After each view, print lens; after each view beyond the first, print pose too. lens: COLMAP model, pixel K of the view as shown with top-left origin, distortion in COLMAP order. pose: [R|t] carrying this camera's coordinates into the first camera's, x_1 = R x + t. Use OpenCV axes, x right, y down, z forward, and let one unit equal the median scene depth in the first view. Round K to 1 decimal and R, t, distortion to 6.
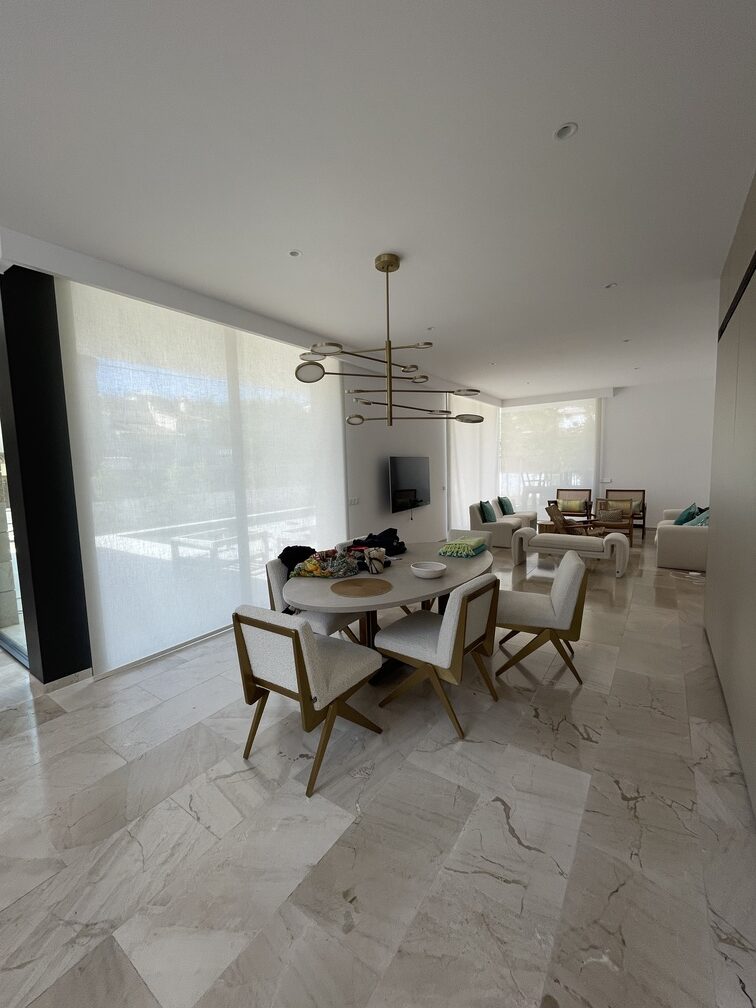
lens RADIAL K [[409.0, 0, 378.0], [0, 409.0, 504.0], [0, 0, 1]] dist [-0.000018, -0.000103]
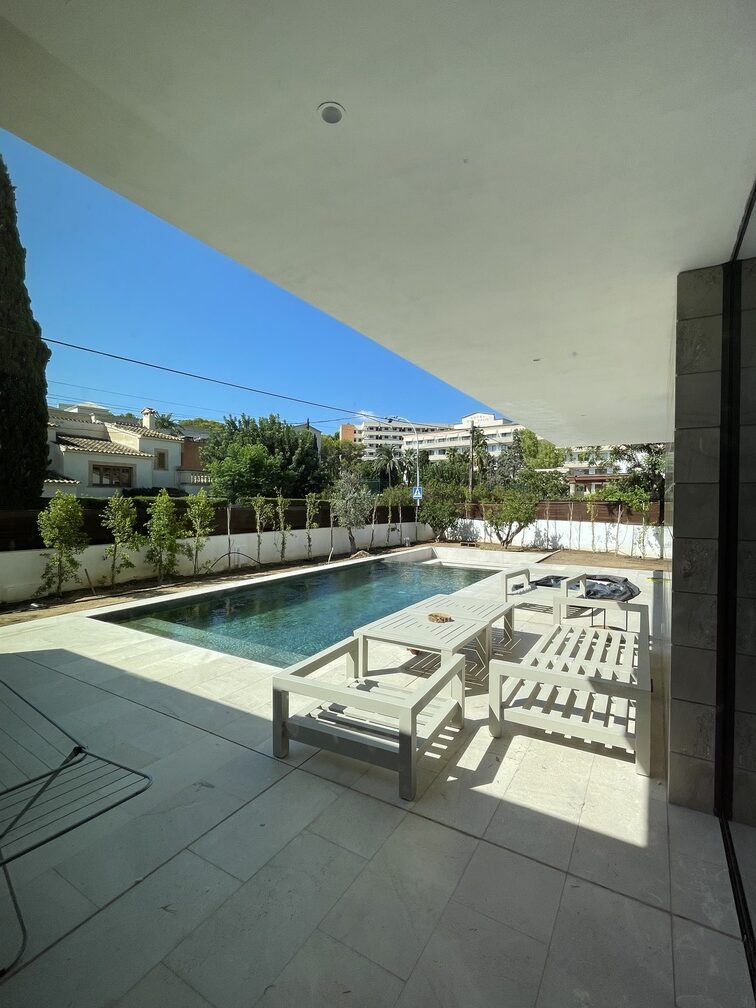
lens RADIAL K [[465.7, 0, 378.0], [0, 465.7, 504.0], [0, 0, 1]] dist [-0.009321, 0.000250]
pose [[0.997245, 0.035282, 0.065249, -0.802273], [-0.029376, 0.995566, -0.089366, -0.106014], [-0.068113, 0.087203, 0.993859, 0.893823]]
